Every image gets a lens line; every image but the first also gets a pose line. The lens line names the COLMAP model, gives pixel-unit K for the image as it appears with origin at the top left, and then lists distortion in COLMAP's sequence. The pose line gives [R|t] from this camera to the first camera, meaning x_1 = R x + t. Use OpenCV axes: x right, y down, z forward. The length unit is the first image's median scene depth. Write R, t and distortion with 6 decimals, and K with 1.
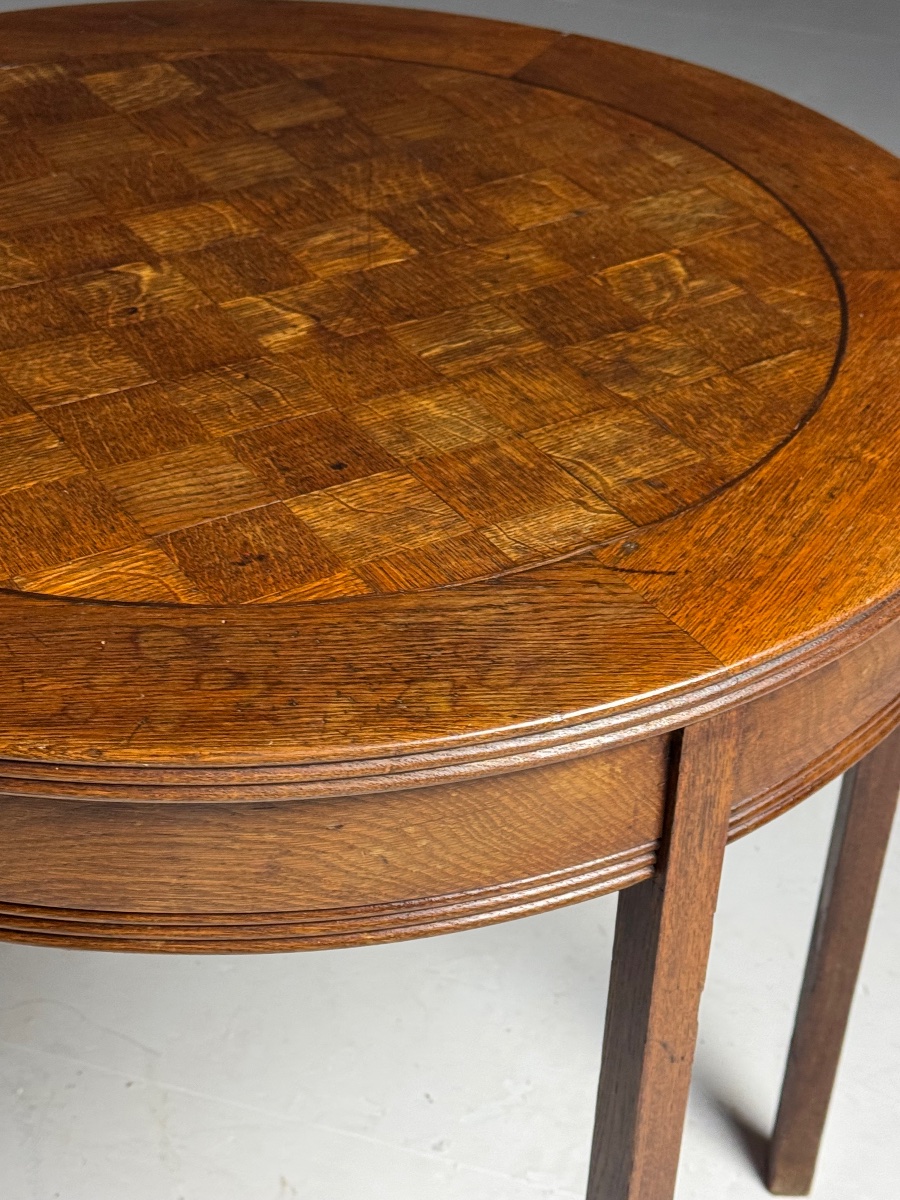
lens RADIAL K [[2063.0, 0, 468.7], [0, 2063.0, 602.8], [0, 0, 1]] dist [0.175049, 0.000000]
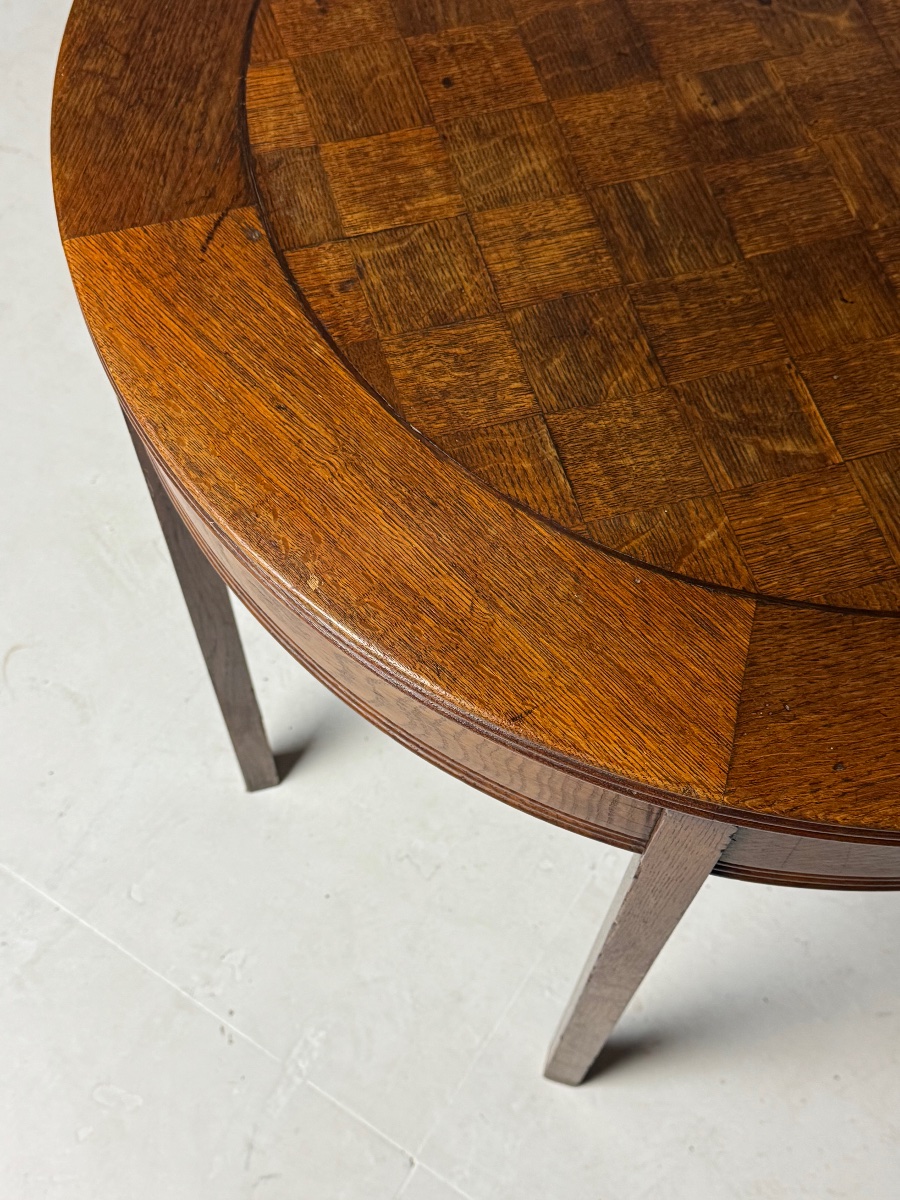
lens RADIAL K [[1483.5, 0, 442.6], [0, 1483.5, 604.1], [0, 0, 1]] dist [0.120196, 0.000000]
pose [[-0.278701, 0.831287, -0.480923, 0.613645], [-0.575877, 0.256092, 0.776391, -0.674471], [0.768564, 0.493334, 0.407346, 0.836795]]
